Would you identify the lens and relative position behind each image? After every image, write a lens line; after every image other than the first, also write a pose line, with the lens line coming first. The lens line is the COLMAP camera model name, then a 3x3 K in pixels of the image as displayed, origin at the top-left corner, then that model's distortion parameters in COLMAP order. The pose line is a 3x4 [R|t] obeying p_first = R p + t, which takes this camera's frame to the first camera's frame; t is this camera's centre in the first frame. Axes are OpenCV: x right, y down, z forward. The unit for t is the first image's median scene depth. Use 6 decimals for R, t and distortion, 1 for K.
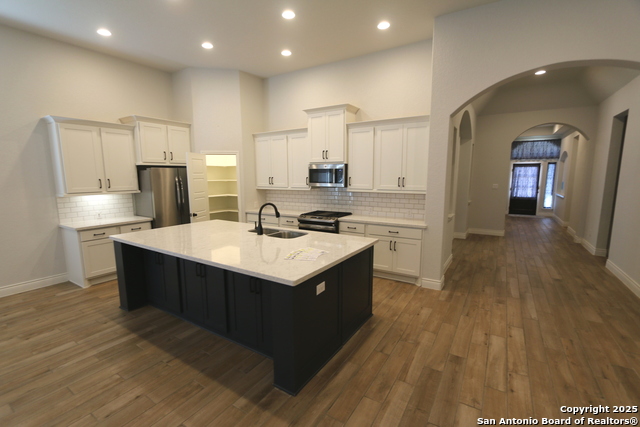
lens RADIAL K [[291.9, 0, 315.4], [0, 291.9, 218.5], [0, 0, 1]] dist [-0.019355, 0.002873]
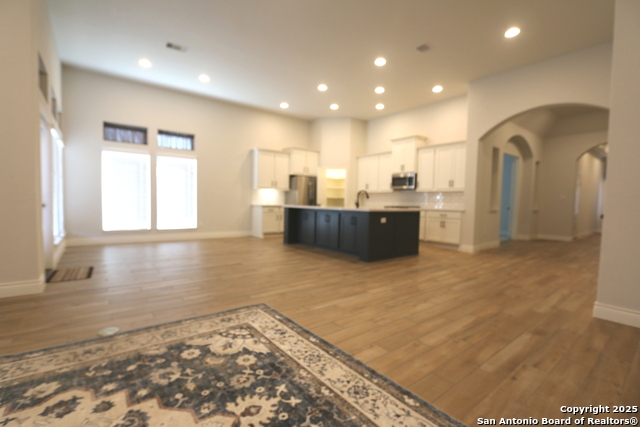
lens RADIAL K [[291.9, 0, 316.7], [0, 291.9, 217.2], [0, 0, 1]] dist [-0.019355, 0.002873]
pose [[0.942964, 0.042694, -0.330146, 0.135169], [-0.075267, 0.993404, -0.086511, 0.223558], [0.324275, 0.106426, 0.939957, -0.606503]]
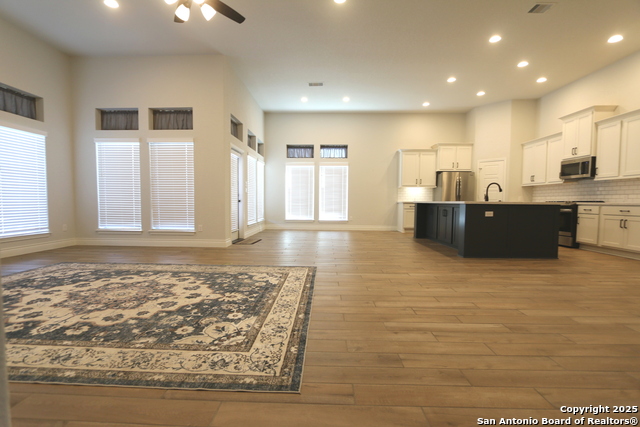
lens RADIAL K [[291.9, 0, 317.5], [0, 291.9, 217.8], [0, 0, 1]] dist [-0.019355, 0.002873]
pose [[0.516130, 0.057892, -0.854551, 0.554469], [-0.137940, 0.990308, -0.016224, 0.231934], [0.845330, 0.126250, 0.519113, -0.501559]]
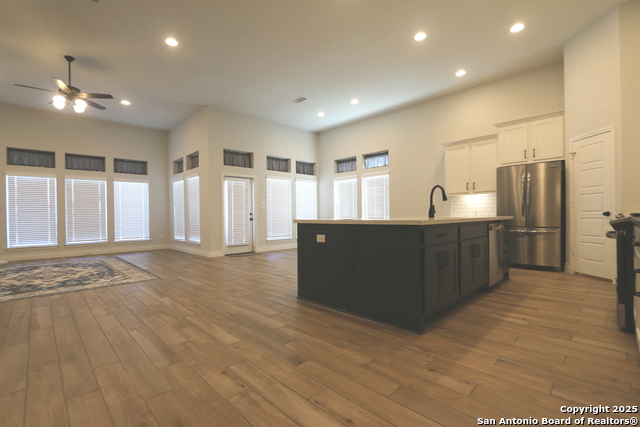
lens RADIAL K [[291.9, 0, 315.4], [0, 291.9, 218.7], [0, 0, 1]] dist [-0.019355, 0.002873]
pose [[-0.228790, 0.018425, -0.973302, 0.656700], [-0.129922, 0.990298, 0.049287, 0.046101], [0.964767, 0.137730, -0.224176, 0.639332]]
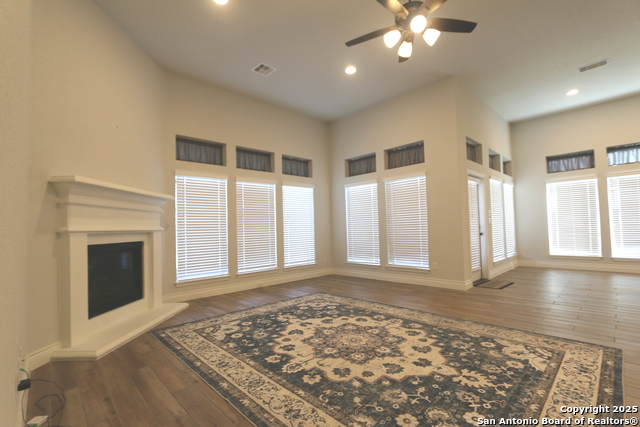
lens RADIAL K [[291.9, 0, 317.4], [0, 291.9, 218.9], [0, 0, 1]] dist [-0.019355, 0.002873]
pose [[-0.234446, -0.021364, -0.971894, 0.462127], [-0.115957, 0.993235, 0.006138, 0.187740], [0.965189, 0.114137, -0.235337, -0.473689]]
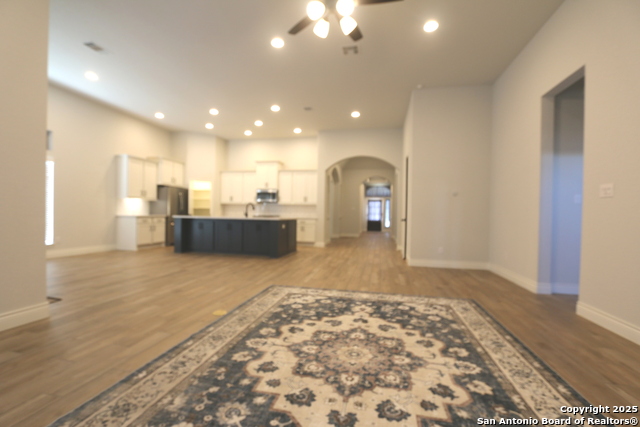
lens RADIAL K [[291.9, 0, 315.9], [0, 291.9, 216.2], [0, 0, 1]] dist [-0.019355, 0.002873]
pose [[0.936611, 0.020968, 0.349743, -0.359300], [0.028492, 0.990343, -0.135677, 0.276896], [-0.349210, 0.137042, 0.926969, -0.940863]]
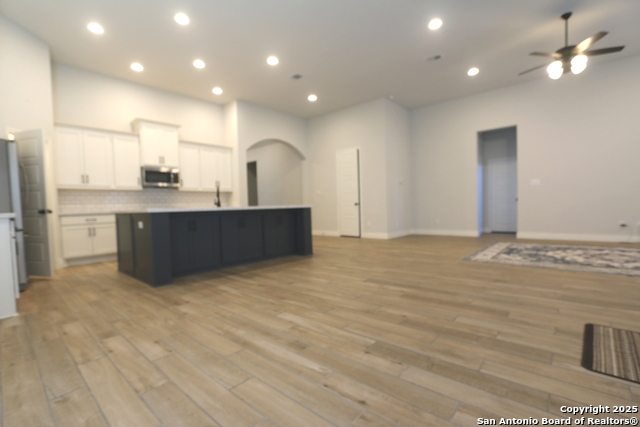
lens RADIAL K [[291.9, 0, 318.7], [0, 291.9, 215.2], [0, 0, 1]] dist [-0.019355, 0.002873]
pose [[0.149560, -0.035118, 0.988129, -1.174288], [0.171781, 0.985094, 0.009010, 0.121626], [-0.973716, 0.168395, 0.153364, 0.228978]]
